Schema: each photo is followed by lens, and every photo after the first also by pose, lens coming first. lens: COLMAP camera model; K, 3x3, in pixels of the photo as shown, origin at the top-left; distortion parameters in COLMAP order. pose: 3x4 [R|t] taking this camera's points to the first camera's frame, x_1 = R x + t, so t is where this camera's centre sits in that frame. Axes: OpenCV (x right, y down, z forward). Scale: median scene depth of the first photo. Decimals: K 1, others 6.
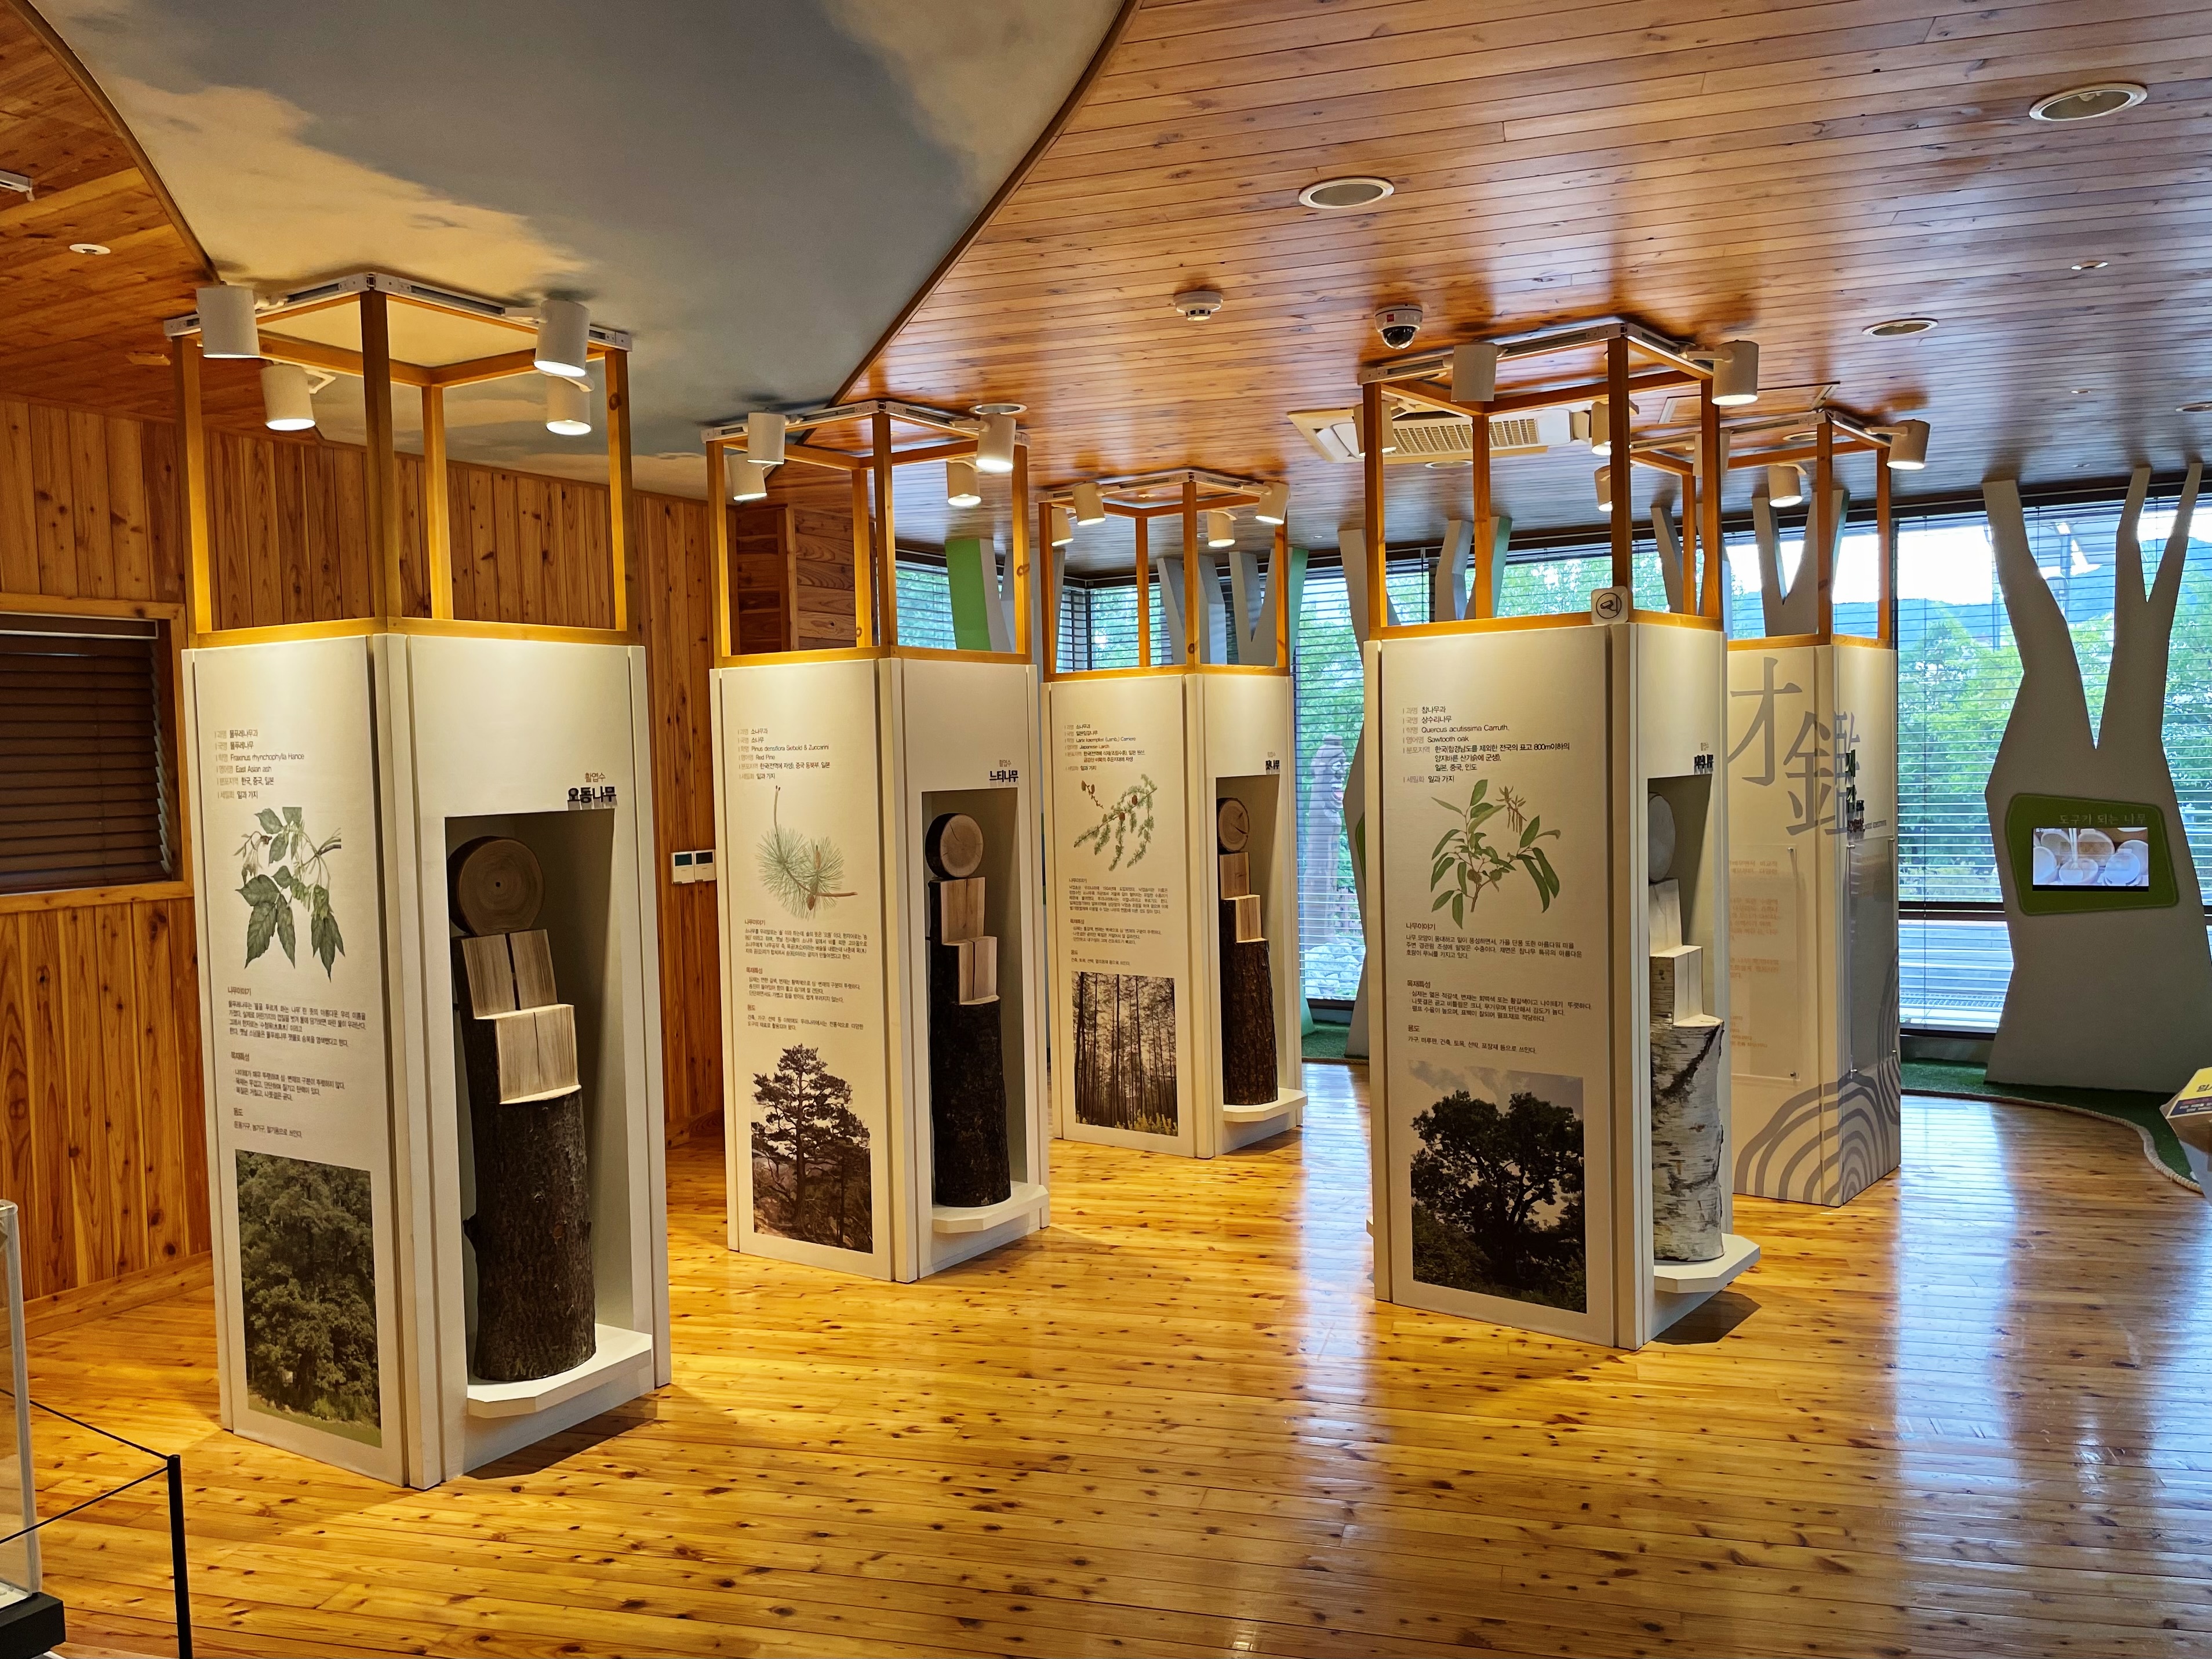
lens RADIAL K [[1703.6, 0, 1108.7], [0, 1703.6, 835.9], [0, 0, 1]] dist [0.054897, -0.032219]
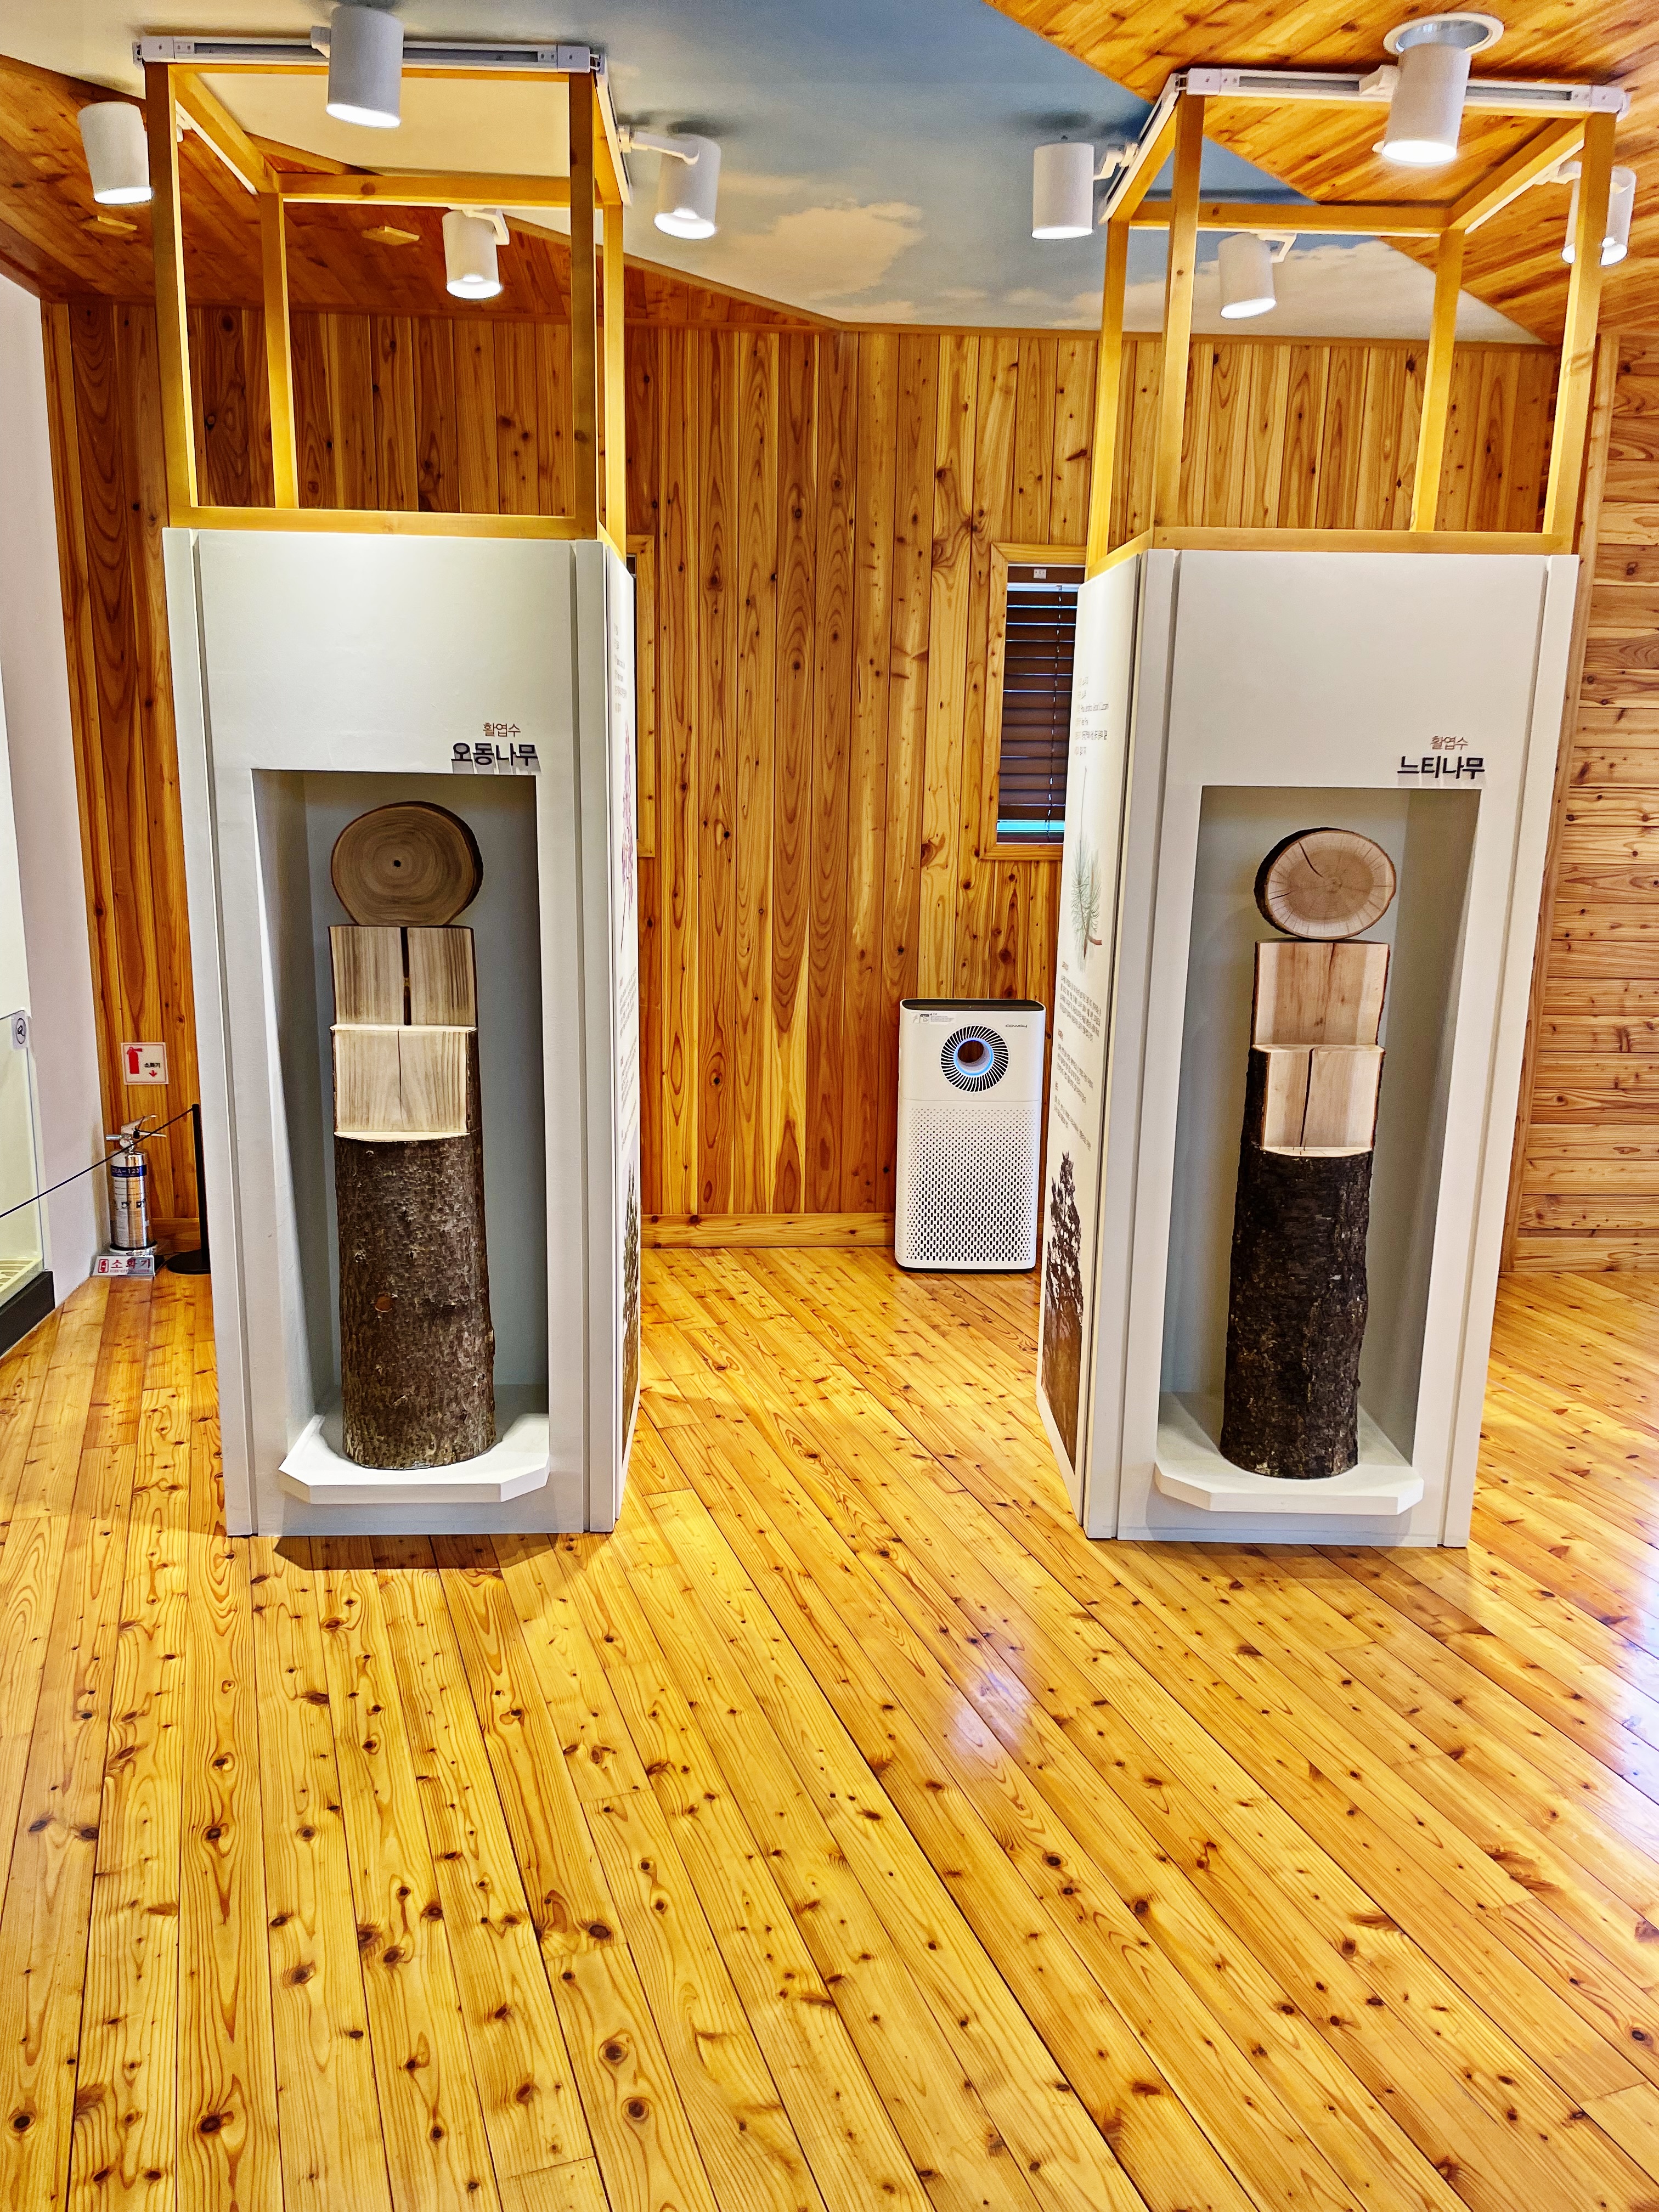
lens RADIAL K [[1703.6, 0, 824.7], [0, 1703.6, 1101.3], [0, 0, 1]] dist [0.054897, -0.032219]
pose [[0.568713, 0.204100, -0.796812, 0.366797], [-0.073063, 0.977431, 0.198218, -0.031625], [0.819285, -0.054511, 0.570790, 0.635942]]
